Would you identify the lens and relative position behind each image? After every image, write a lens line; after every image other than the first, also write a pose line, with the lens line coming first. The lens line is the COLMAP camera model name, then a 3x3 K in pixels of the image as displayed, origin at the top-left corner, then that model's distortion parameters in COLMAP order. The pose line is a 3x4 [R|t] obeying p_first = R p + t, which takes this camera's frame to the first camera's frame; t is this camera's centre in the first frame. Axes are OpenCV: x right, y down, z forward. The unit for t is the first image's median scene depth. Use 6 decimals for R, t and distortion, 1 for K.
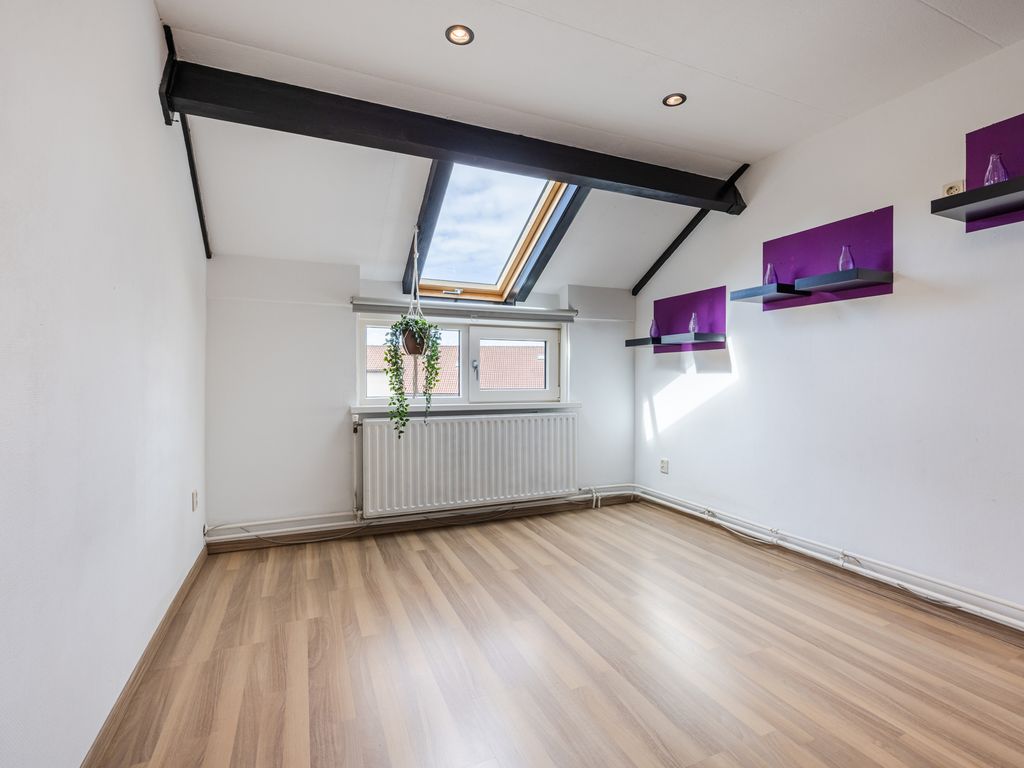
lens RADIAL K [[491.5, 0, 520.6], [0, 491.5, 378.1], [0, 0, 1]] dist [0.020490, 0.000132]
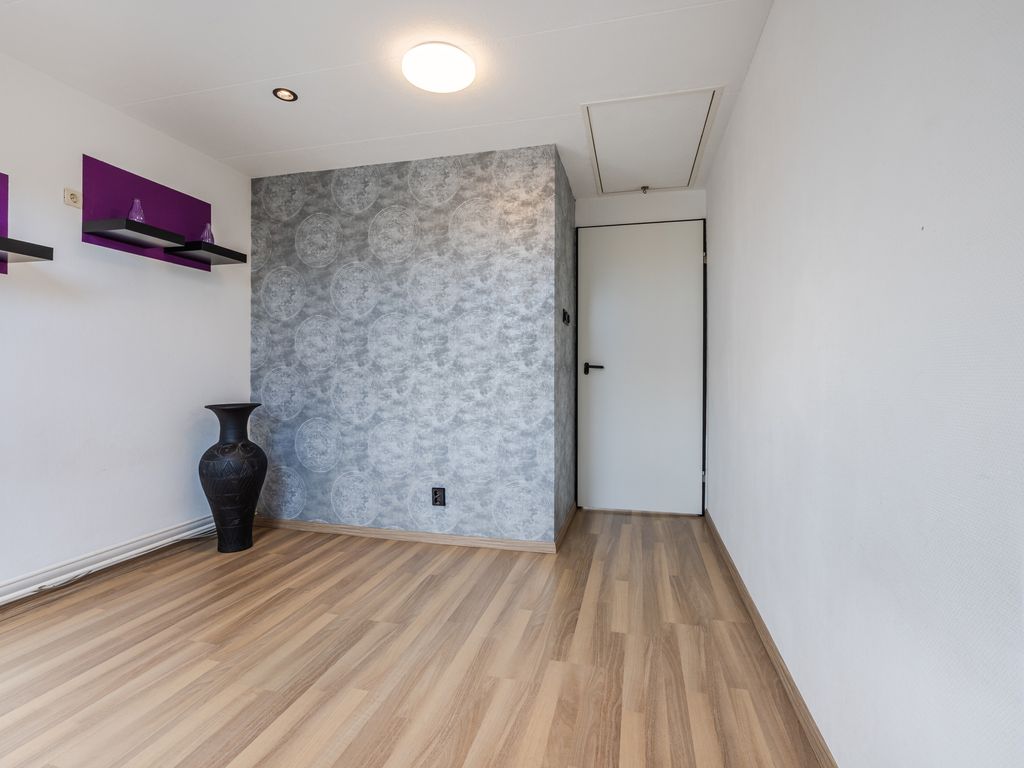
lens RADIAL K [[491.5, 0, 519.2], [0, 491.5, 384.5], [0, 0, 1]] dist [0.020490, 0.000132]
pose [[-0.786266, -0.013346, 0.617744, -0.560194], [-0.005366, 0.999876, 0.014772, 0.009060], [-0.617864, 0.008300, -0.786241, 1.226186]]
